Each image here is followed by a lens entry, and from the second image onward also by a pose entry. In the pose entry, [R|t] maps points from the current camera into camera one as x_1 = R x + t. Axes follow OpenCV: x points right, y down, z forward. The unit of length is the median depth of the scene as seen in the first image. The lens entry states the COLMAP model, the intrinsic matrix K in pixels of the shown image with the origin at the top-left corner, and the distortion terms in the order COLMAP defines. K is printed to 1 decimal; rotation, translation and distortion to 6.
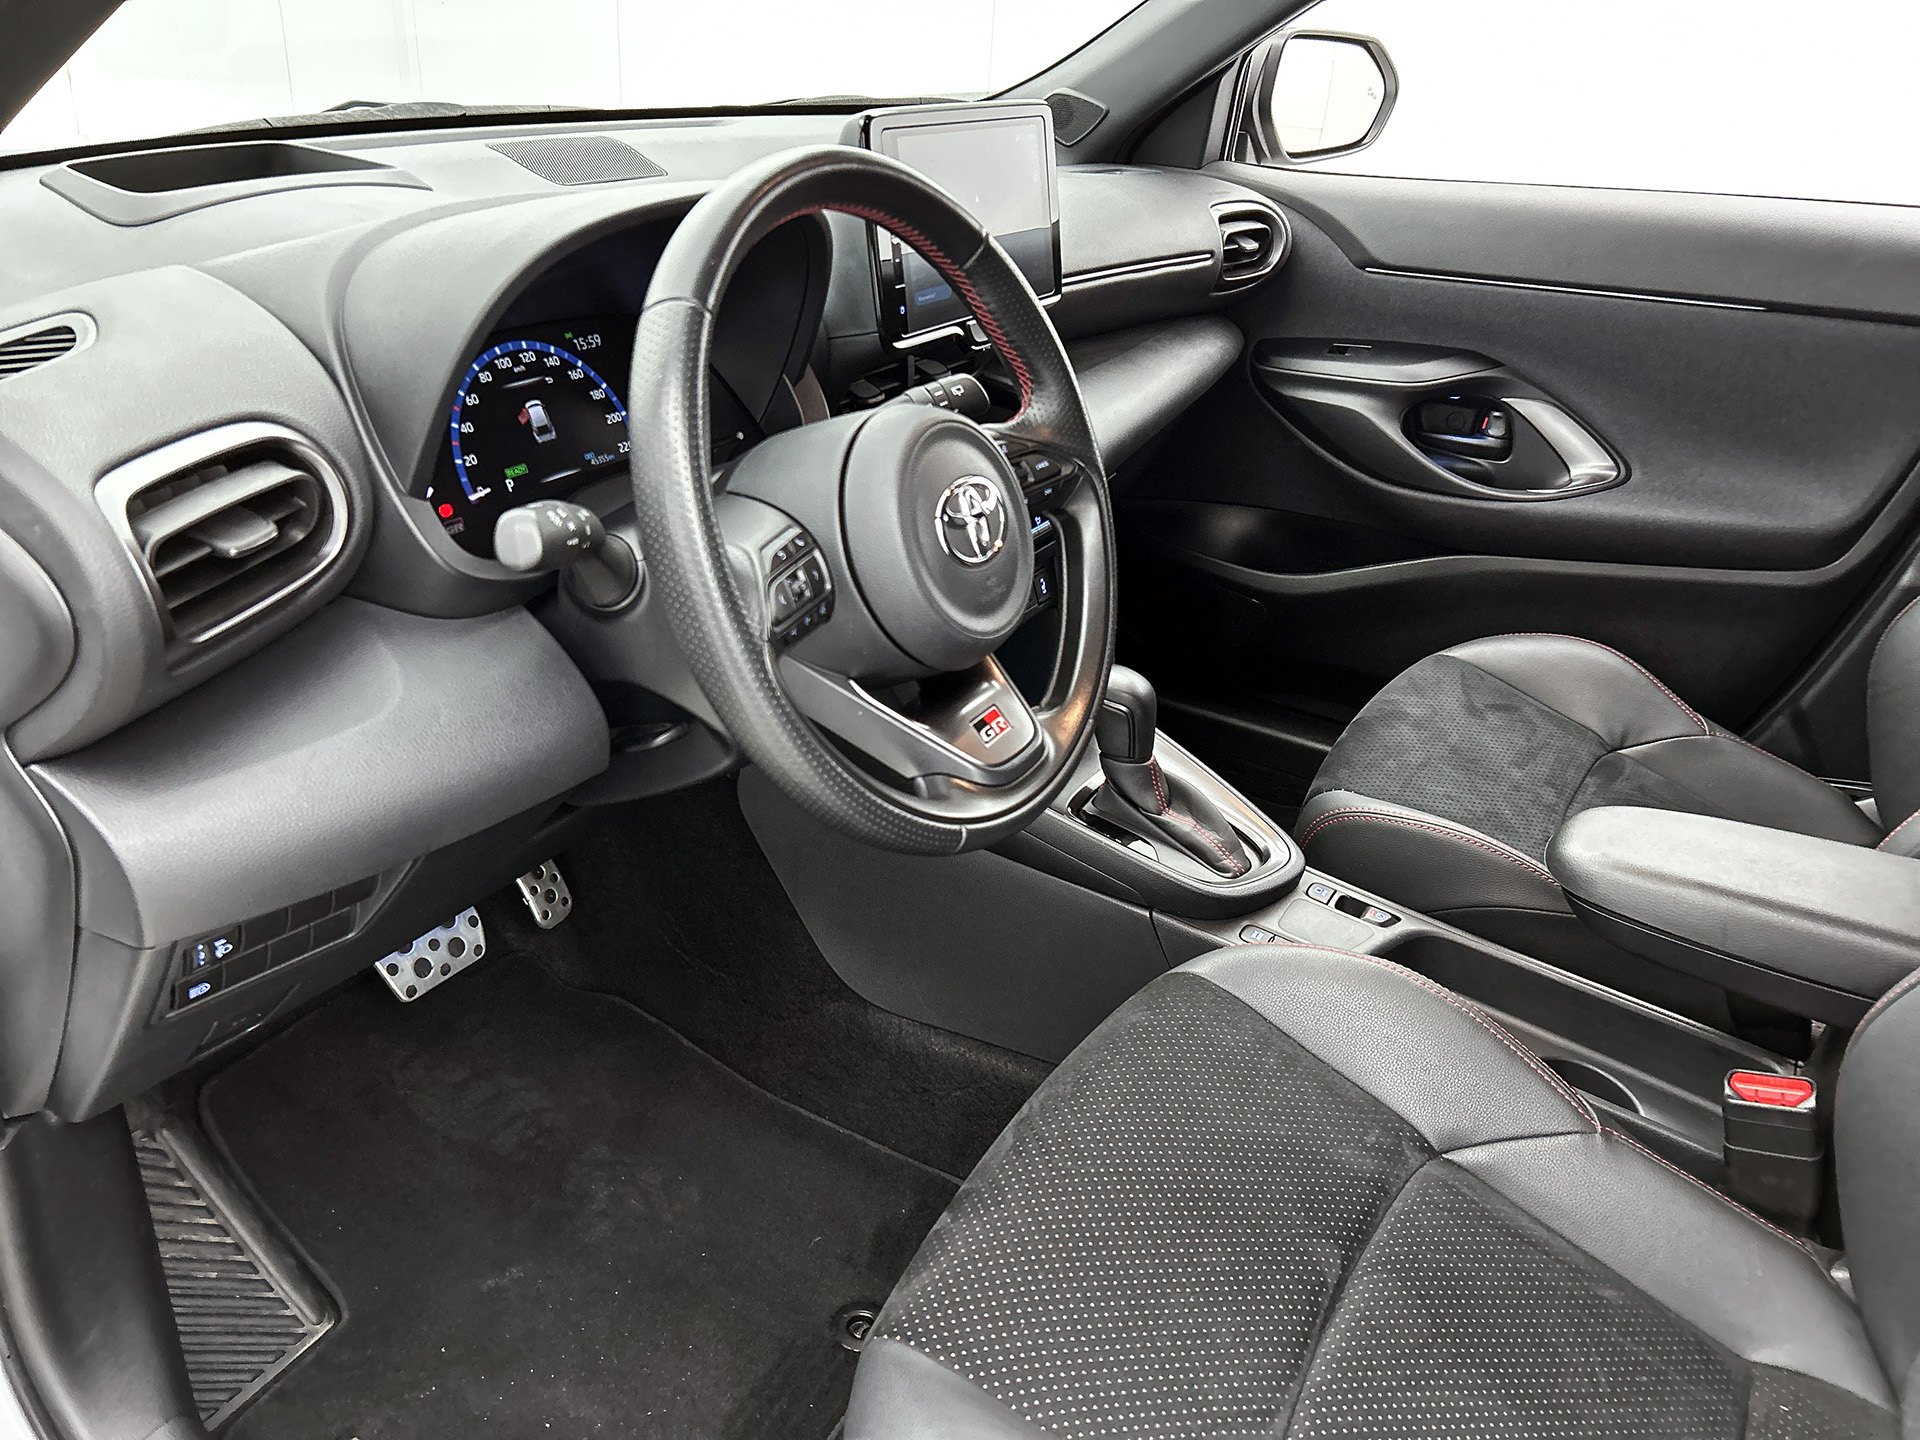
lens RADIAL K [[1448.5, 0, 960.0], [0, 1448.5, 720.0], [0, 0, 1]] dist [0.009849, -0.000431]
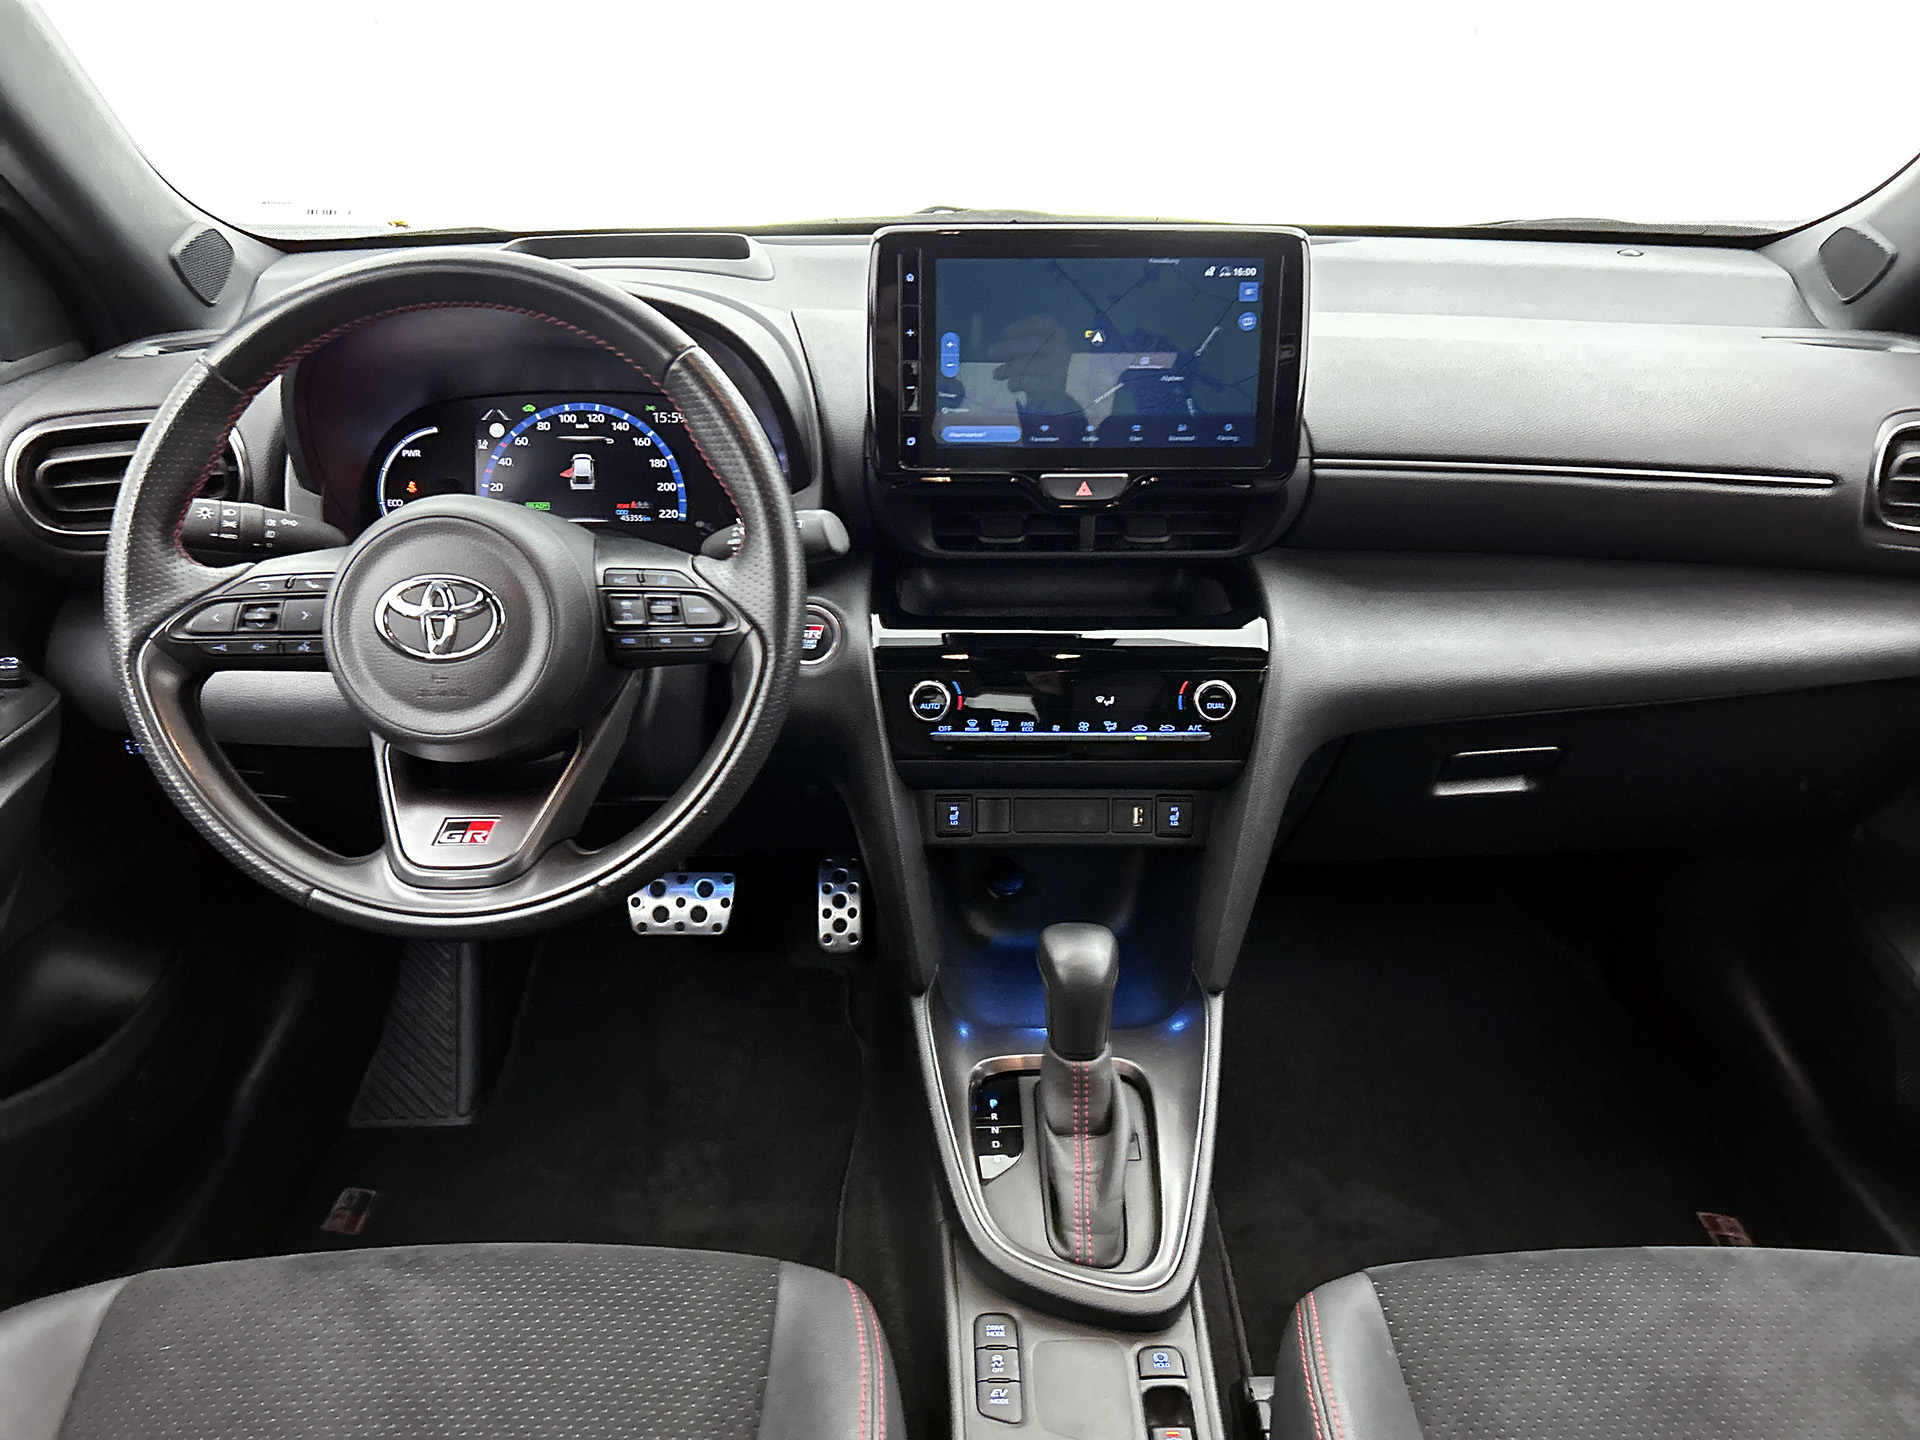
lens RADIAL K [[1448.5, 0, 960.0], [0, 1448.5, 720.0], [0, 0, 1]] dist [0.009849, -0.000431]
pose [[0.516153, 0.309663, -0.798558, 0.826910], [-0.362323, 0.923764, 0.124025, -0.267619], [0.776085, 0.225320, 0.589001, 0.577604]]
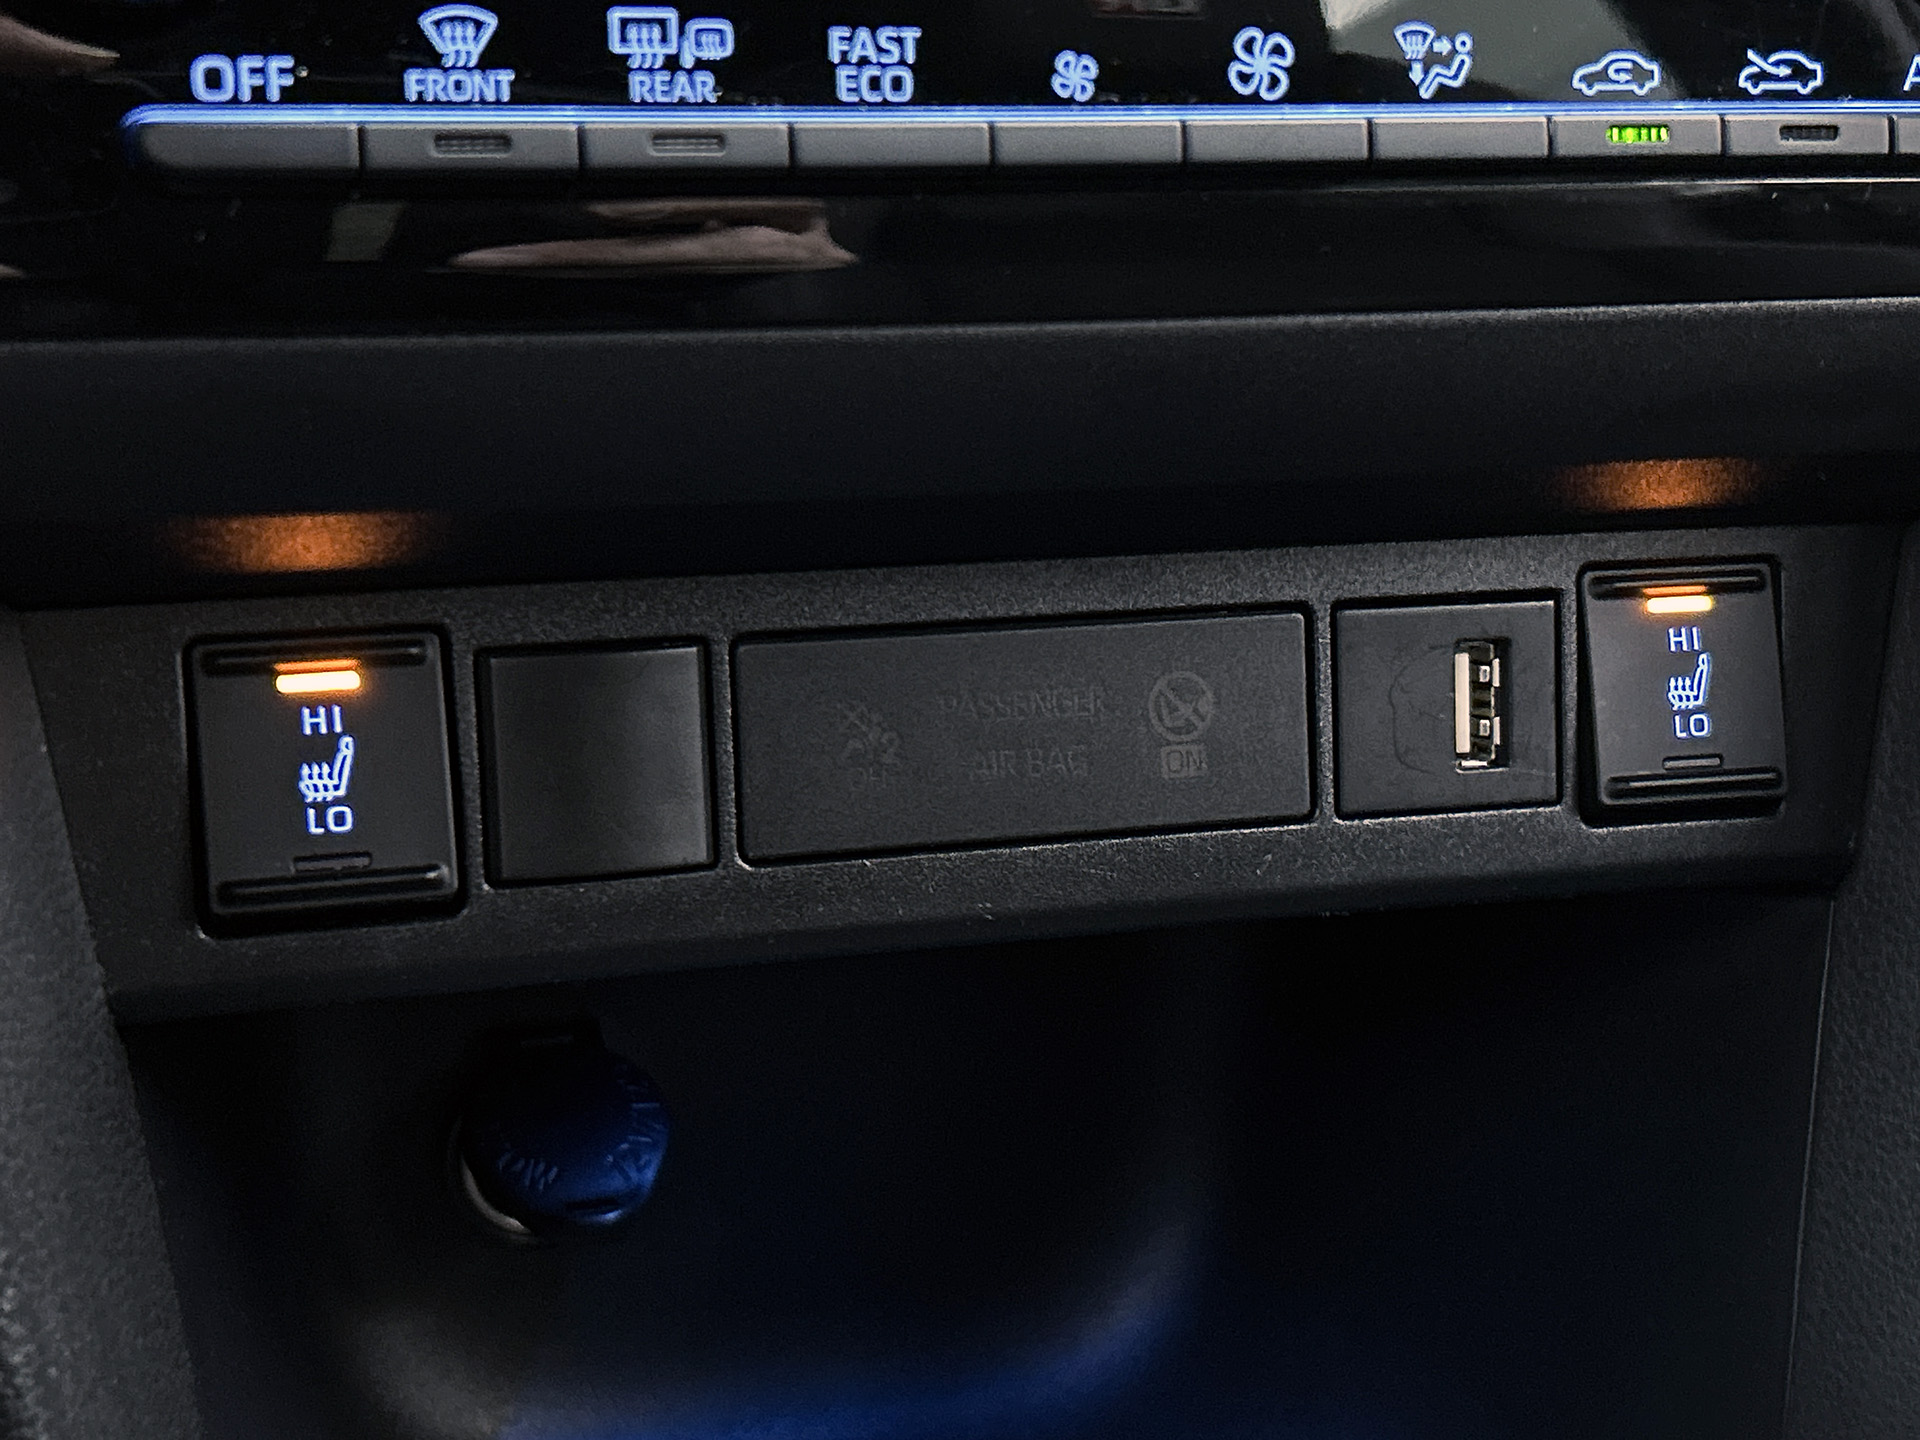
lens RADIAL K [[2935.1, 0, 960.0], [0, 2935.1, 720.0], [0, 0, 1]] dist [0.187558, -0.727111]
pose [[0.729167, 0.285549, -0.621914, 0.238214], [-0.327852, 0.943468, 0.048796, -0.112206], [0.600690, 0.168315, 0.781563, 1.011176]]
